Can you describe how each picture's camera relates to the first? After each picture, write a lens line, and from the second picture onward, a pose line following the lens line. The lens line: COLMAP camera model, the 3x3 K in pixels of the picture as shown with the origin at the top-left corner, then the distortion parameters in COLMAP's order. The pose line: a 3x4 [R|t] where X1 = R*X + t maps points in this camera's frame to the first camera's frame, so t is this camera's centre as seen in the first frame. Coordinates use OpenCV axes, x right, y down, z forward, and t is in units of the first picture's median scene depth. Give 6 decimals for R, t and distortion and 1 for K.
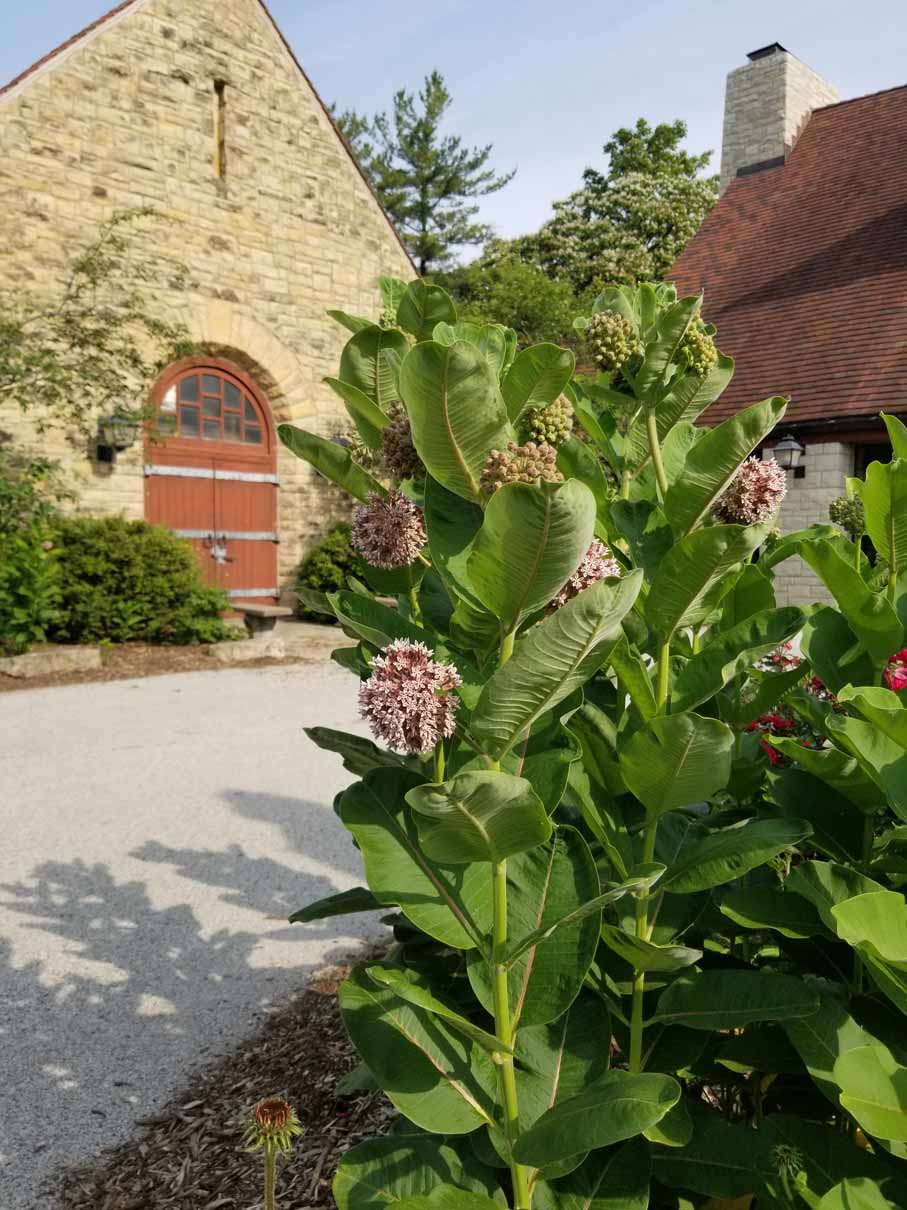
lens RADIAL K [[981.8, 0, 453.5], [0, 981.8, 605.0], [0, 0, 1]] dist [-0.001265, -0.061393]
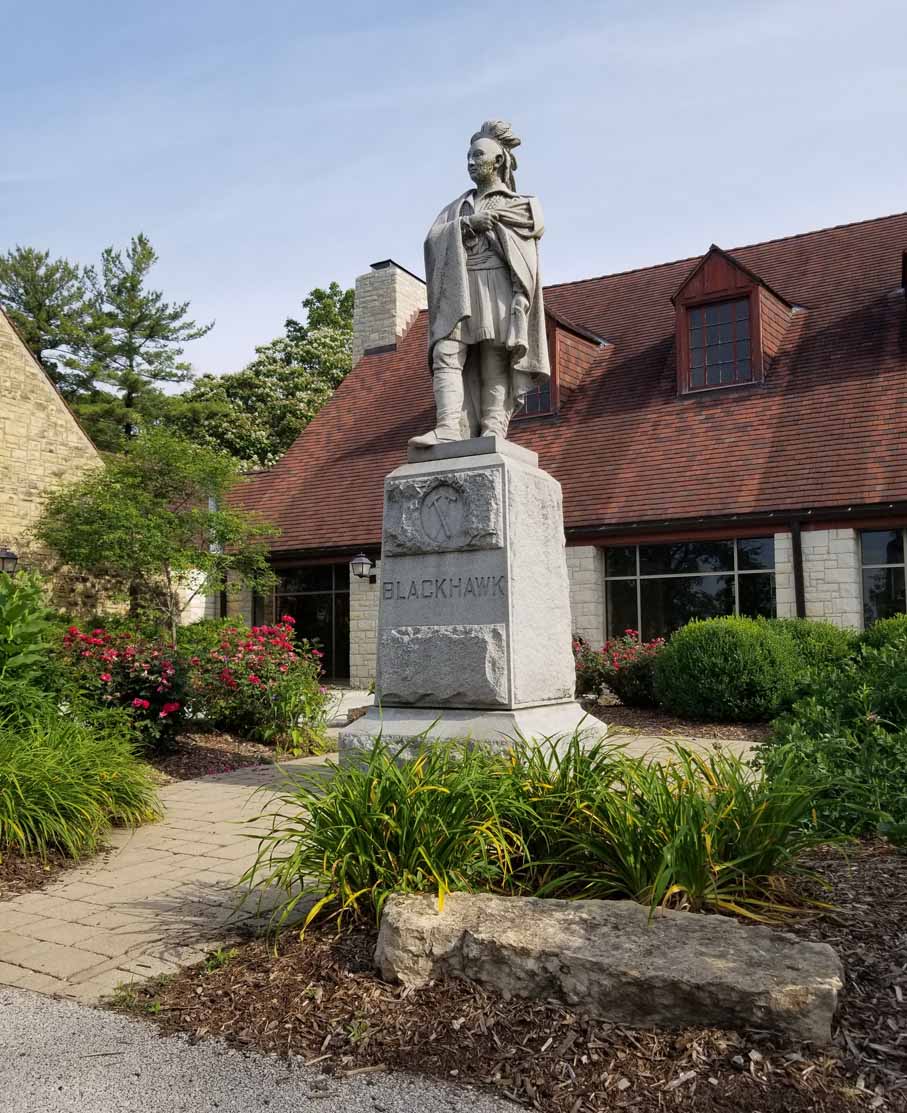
lens RADIAL K [[970.6, 0, 454.6], [0, 970.6, 584.4], [0, 0, 1]] dist [0.120354, -0.246420]
pose [[0.968418, 0.007711, 0.249213, 0.051116], [0.024878, 0.991545, -0.127355, 0.021669], [-0.248088, 0.129533, 0.960038, -0.151932]]
